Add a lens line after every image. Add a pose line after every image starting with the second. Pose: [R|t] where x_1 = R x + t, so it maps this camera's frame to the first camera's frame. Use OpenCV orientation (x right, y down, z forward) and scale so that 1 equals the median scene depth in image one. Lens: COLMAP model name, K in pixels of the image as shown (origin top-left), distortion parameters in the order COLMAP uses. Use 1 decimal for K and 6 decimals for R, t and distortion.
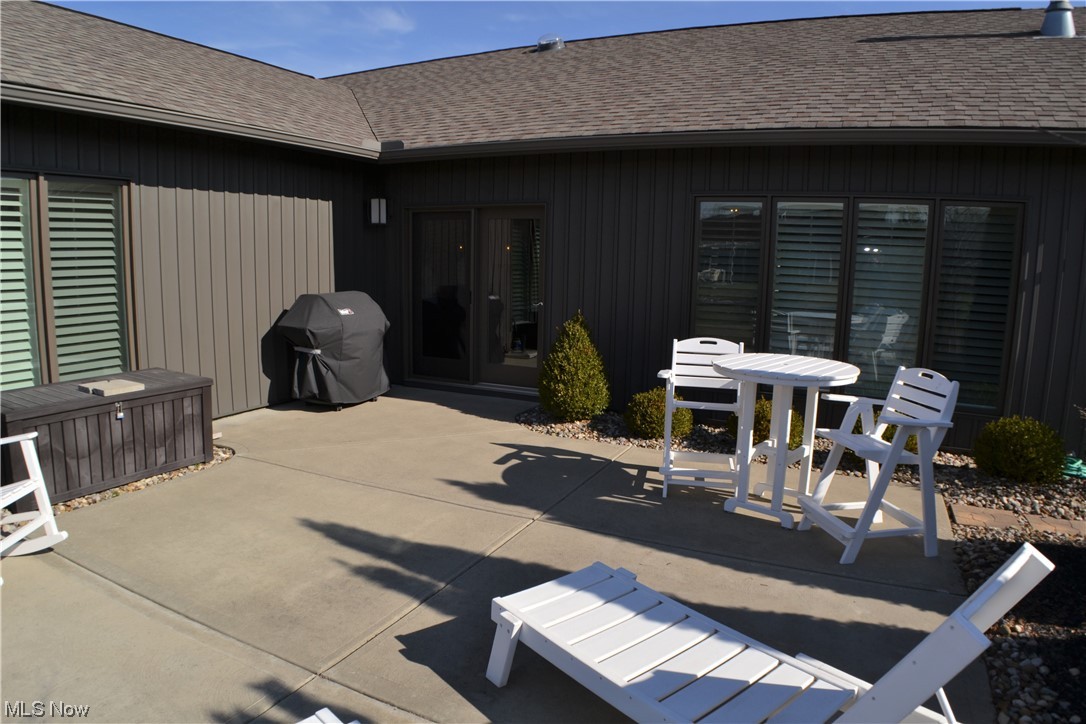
lens RADIAL K [[692.6, 0, 534.0], [0, 692.6, 372.7], [0, 0, 1]] dist [-0.168630, 0.046221]
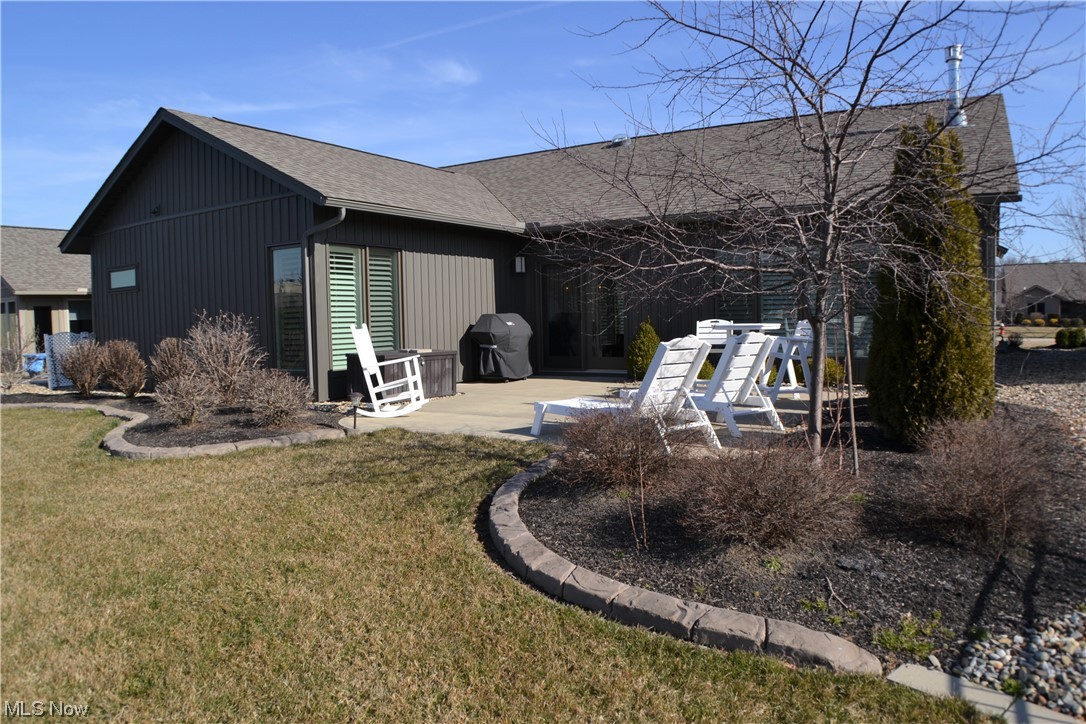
lens RADIAL K [[902.9, 0, 542.2], [0, 902.9, 361.8], [0, 0, 1]] dist [-0.134220, -0.000092]
pose [[0.996950, -0.042456, -0.065479, -0.057180], [0.033684, 0.990982, -0.129690, 0.309584], [0.070394, 0.127089, 0.989390, -1.240760]]
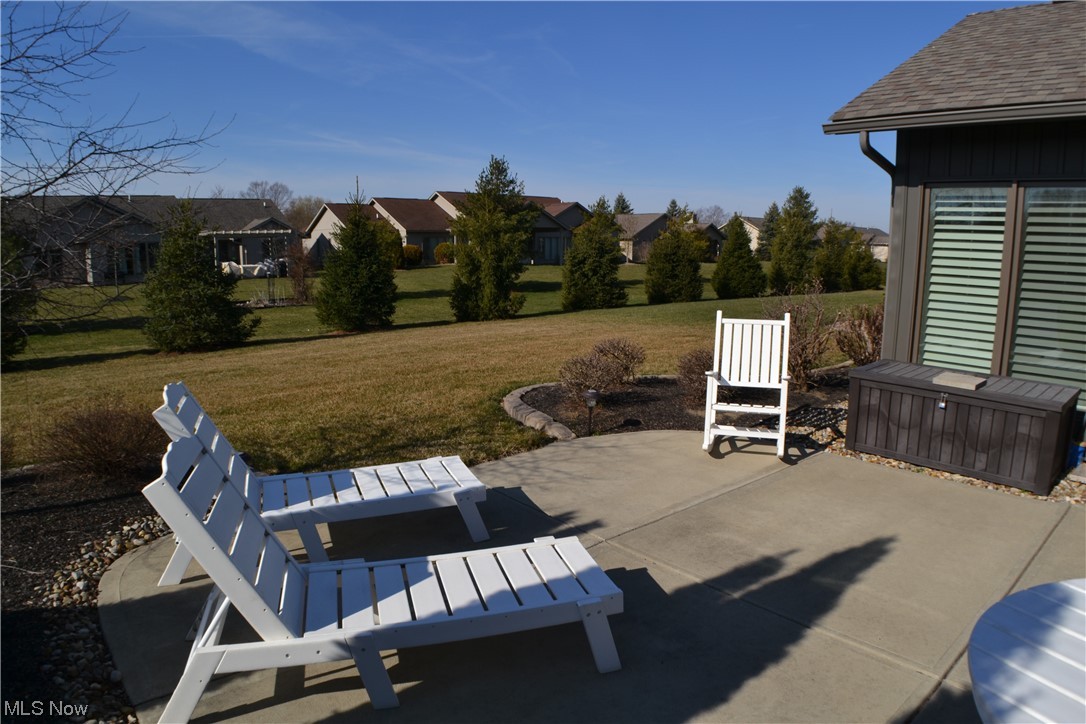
lens RADIAL K [[692.6, 0, 534.0], [0, 692.6, 372.7], [0, 0, 1]] dist [-0.168630, 0.046221]
pose [[-0.382434, 0.153981, -0.911062, 0.419537], [-0.164997, 0.958787, 0.231308, -0.086932], [0.909132, 0.238782, -0.341266, 0.517505]]
